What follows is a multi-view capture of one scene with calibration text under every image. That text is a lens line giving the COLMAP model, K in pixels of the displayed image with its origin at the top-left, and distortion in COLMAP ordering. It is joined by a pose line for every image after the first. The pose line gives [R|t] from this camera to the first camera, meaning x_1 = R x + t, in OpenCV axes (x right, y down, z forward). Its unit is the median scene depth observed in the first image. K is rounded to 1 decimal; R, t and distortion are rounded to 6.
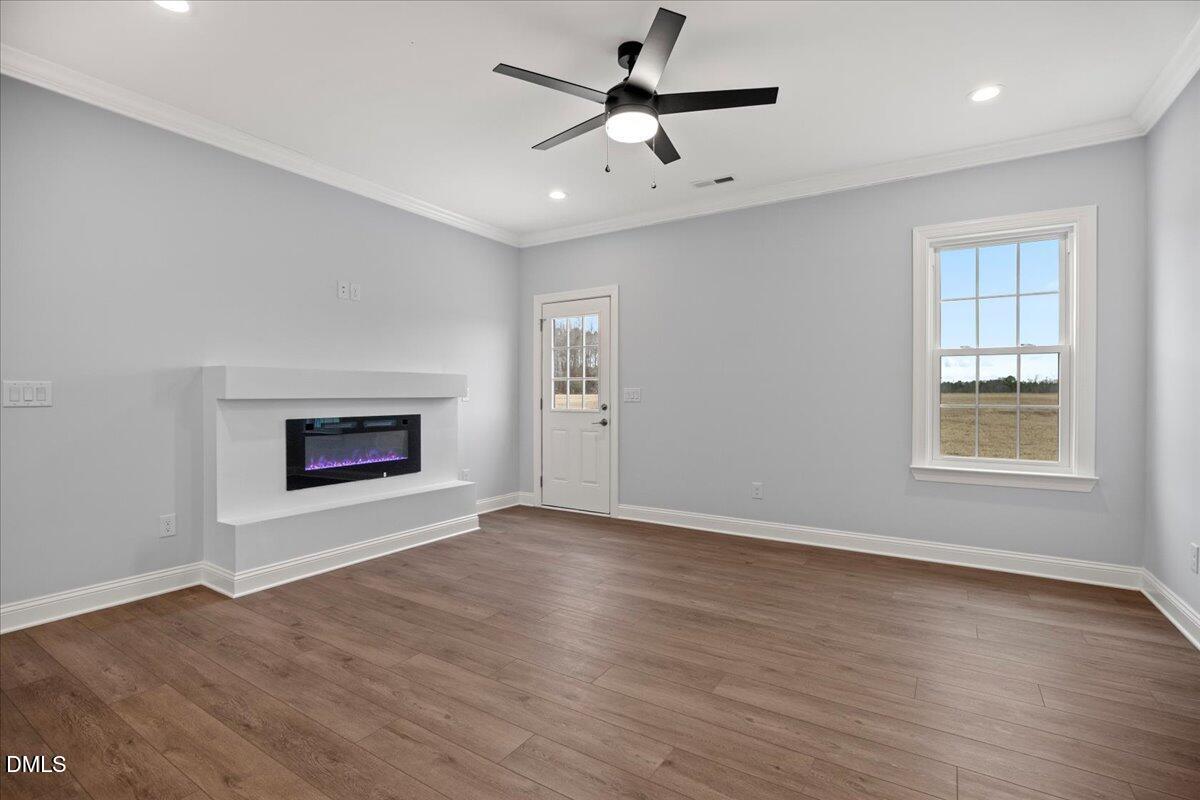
lens RADIAL K [[550.7, 0, 602.9], [0, 550.7, 399.6], [0, 0, 1]] dist [-0.018269, 0.001196]
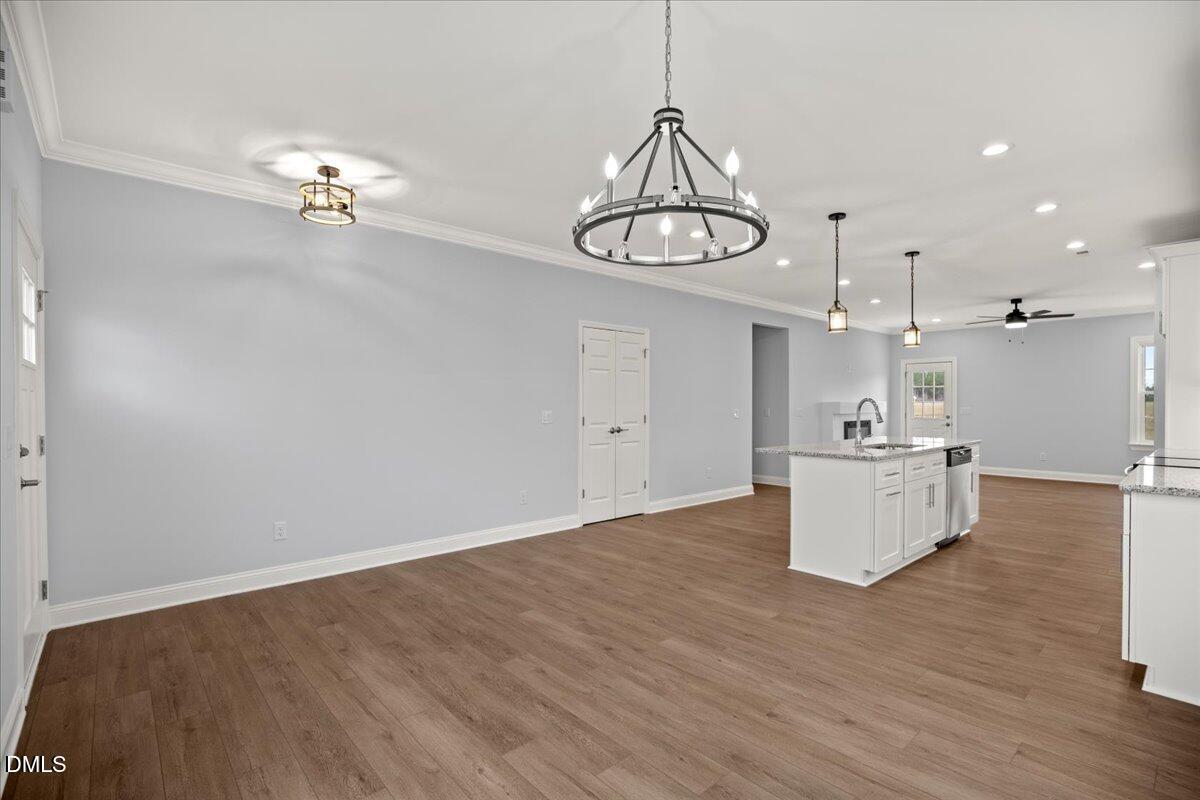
lens RADIAL K [[550.7, 0, 602.9], [0, 550.7, 399.6], [0, 0, 1]] dist [-0.018269, 0.001196]
pose [[0.961769, -0.005929, -0.273798, -0.931401], [0.001340, 0.999855, -0.016947, -0.024354], [0.273859, 0.015932, 0.961638, -1.775510]]
